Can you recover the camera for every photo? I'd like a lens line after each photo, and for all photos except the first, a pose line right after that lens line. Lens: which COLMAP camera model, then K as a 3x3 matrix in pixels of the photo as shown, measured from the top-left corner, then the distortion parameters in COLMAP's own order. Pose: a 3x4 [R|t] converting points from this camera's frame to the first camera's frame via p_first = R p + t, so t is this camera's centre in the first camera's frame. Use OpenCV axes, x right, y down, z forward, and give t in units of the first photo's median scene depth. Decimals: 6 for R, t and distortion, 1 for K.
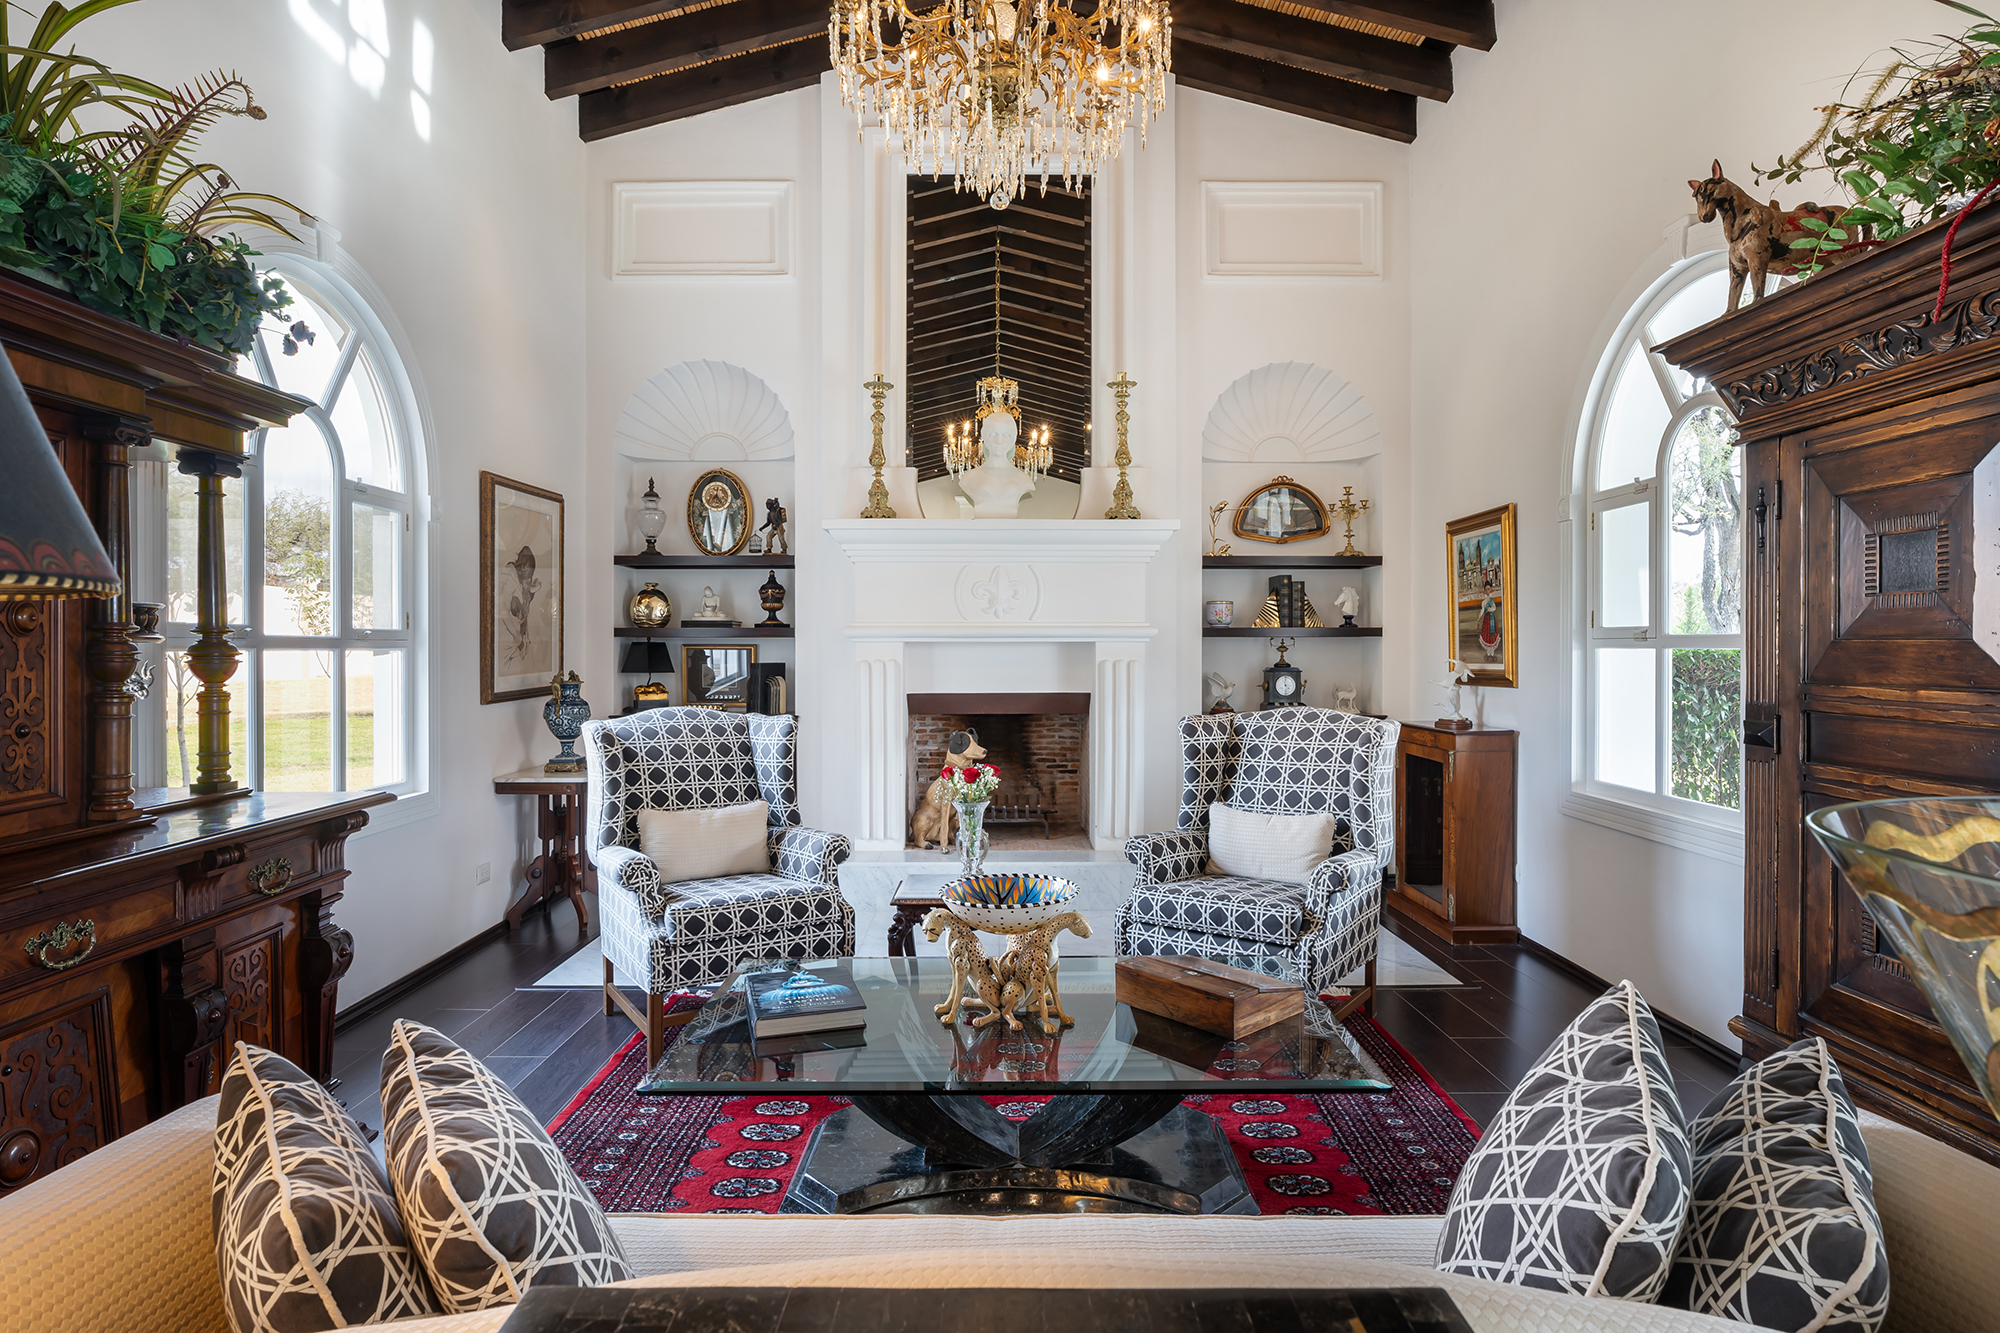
lens RADIAL K [[1080.5, 0, 992.2], [0, 1080.5, 654.9], [0, 0, 1]] dist [-0.013741, 0.001528]
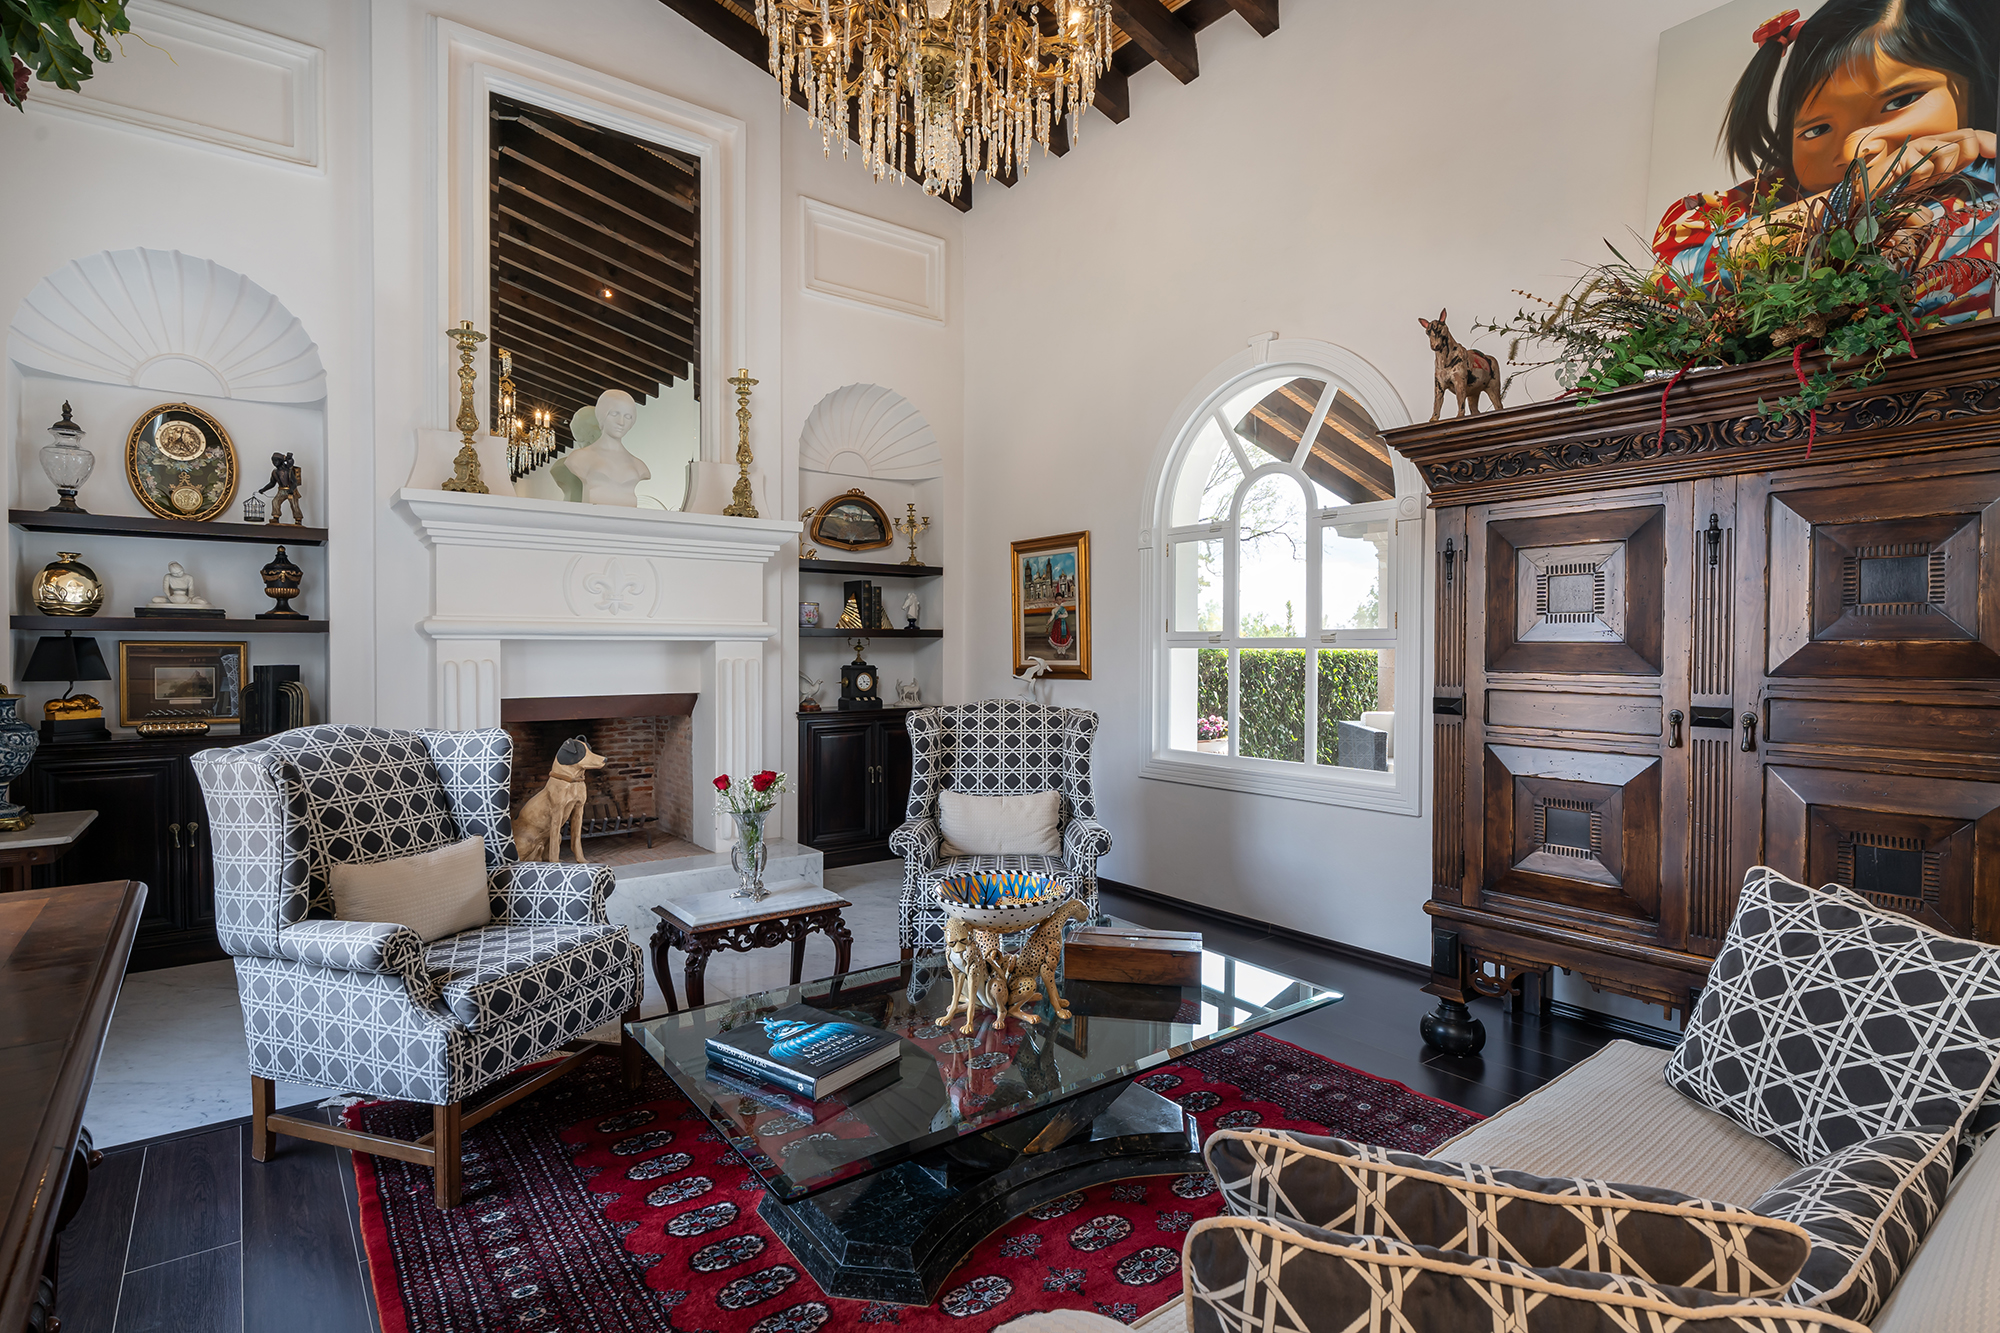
lens RADIAL K [[1002.4, 0, 1001.7], [0, 1002.4, 665.6], [0, 0, 1]] dist [-0.006081, 0.001169]
pose [[0.788304, -0.009235, 0.615216, -0.258819], [0.002111, 0.999922, 0.012306, -0.000074], [-0.615282, -0.008402, 0.788262, 0.125383]]
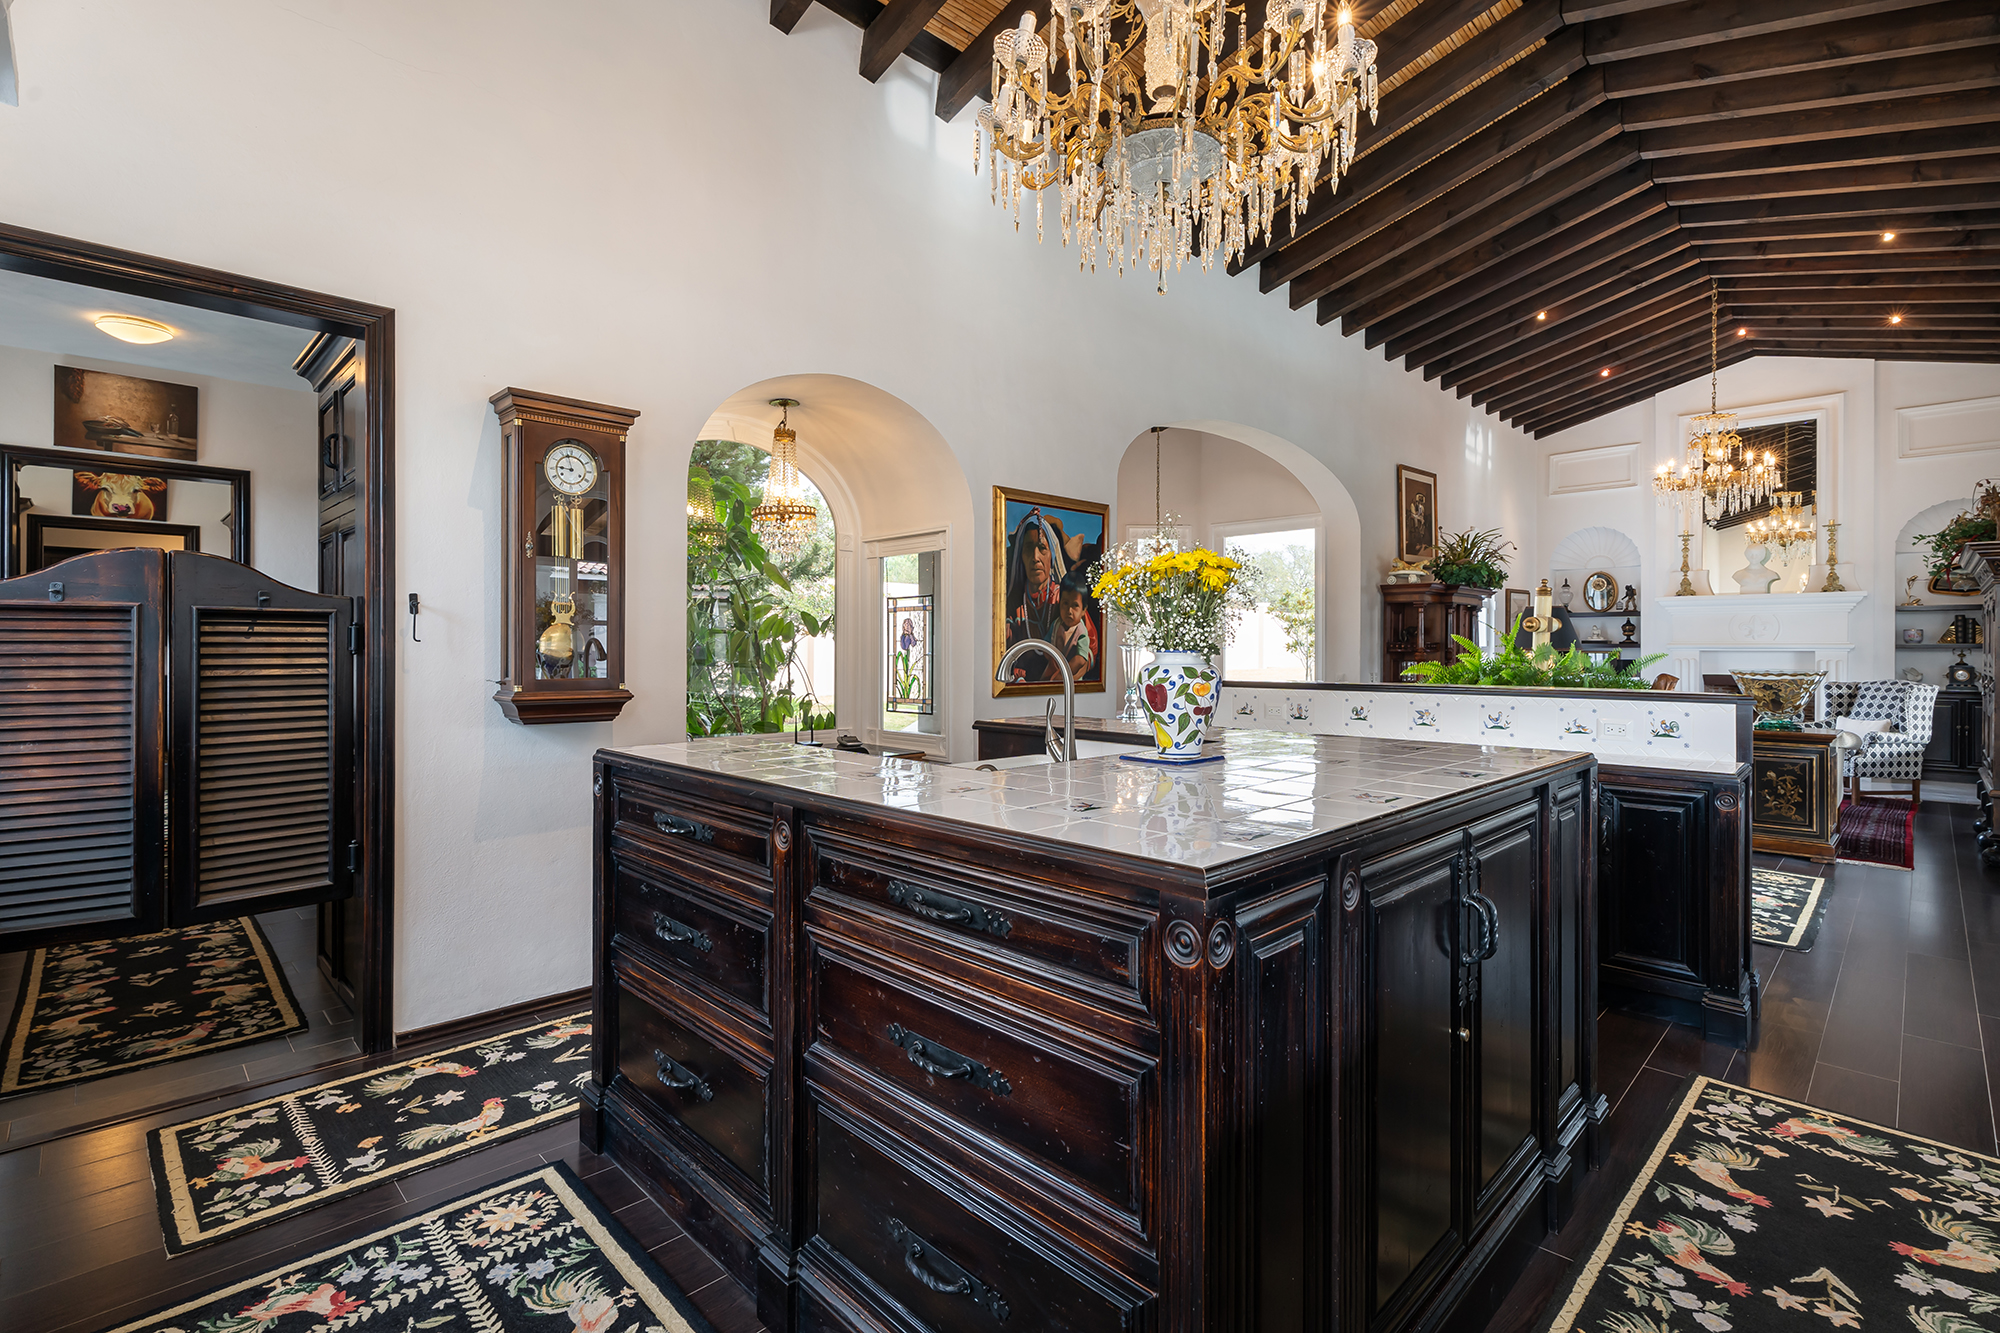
lens RADIAL K [[913.6, 0, 1001.0], [0, 913.6, 654.7], [0, 0, 1]] dist [-0.001099, -0.000258]
pose [[0.700486, 0.008534, -0.713615, 0.251739], [-0.007918, 0.999960, 0.004185, 0.000553], [0.713622, 0.002719, 0.700526, -1.334968]]
